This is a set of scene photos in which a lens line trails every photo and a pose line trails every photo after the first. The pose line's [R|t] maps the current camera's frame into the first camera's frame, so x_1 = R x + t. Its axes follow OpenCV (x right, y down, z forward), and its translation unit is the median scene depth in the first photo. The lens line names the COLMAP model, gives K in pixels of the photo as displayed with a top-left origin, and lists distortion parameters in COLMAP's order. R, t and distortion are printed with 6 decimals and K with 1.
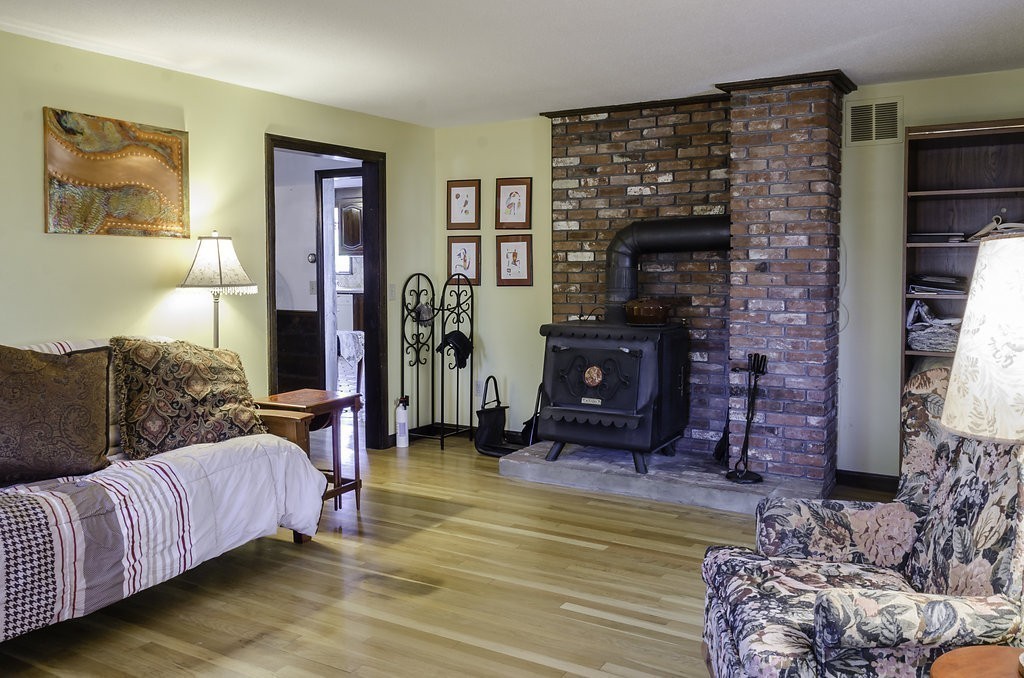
lens RADIAL K [[798.6, 0, 511.9], [0, 798.6, 338.7], [0, 0, 1]] dist [0.000185, -0.000090]
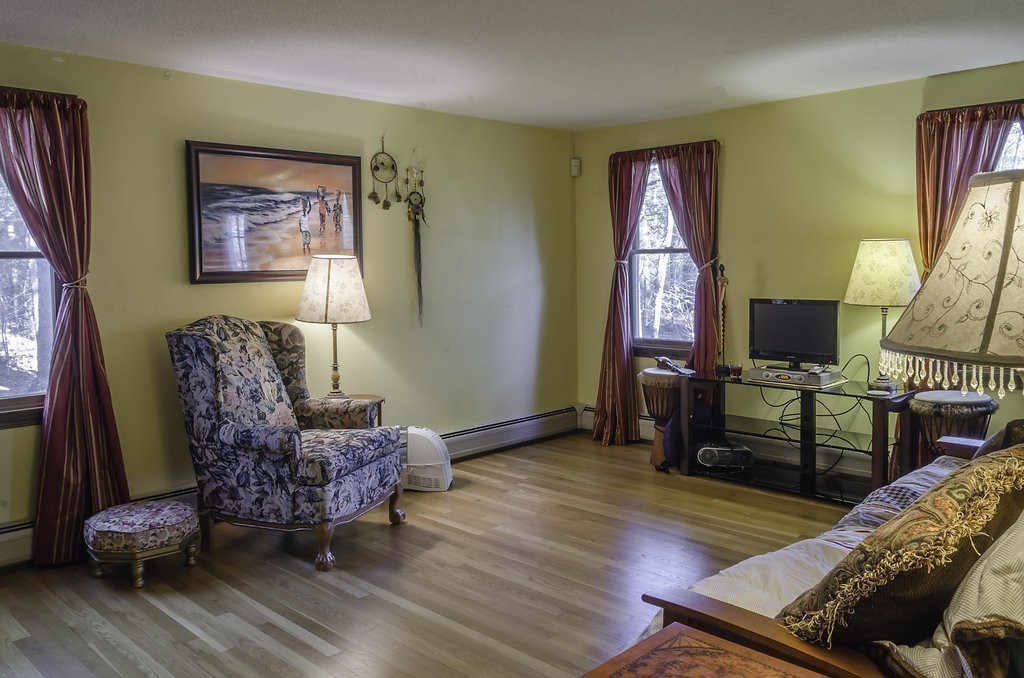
lens RADIAL K [[798.6, 0, 512.0], [0, 798.6, 336.7], [0, 0, 1]] dist [0.000185, -0.000090]
pose [[-0.966095, -0.007236, 0.258086, -0.539865], [0.044638, 0.979873, 0.194567, -0.273550], [-0.254299, 0.199490, -0.946327, 2.606127]]
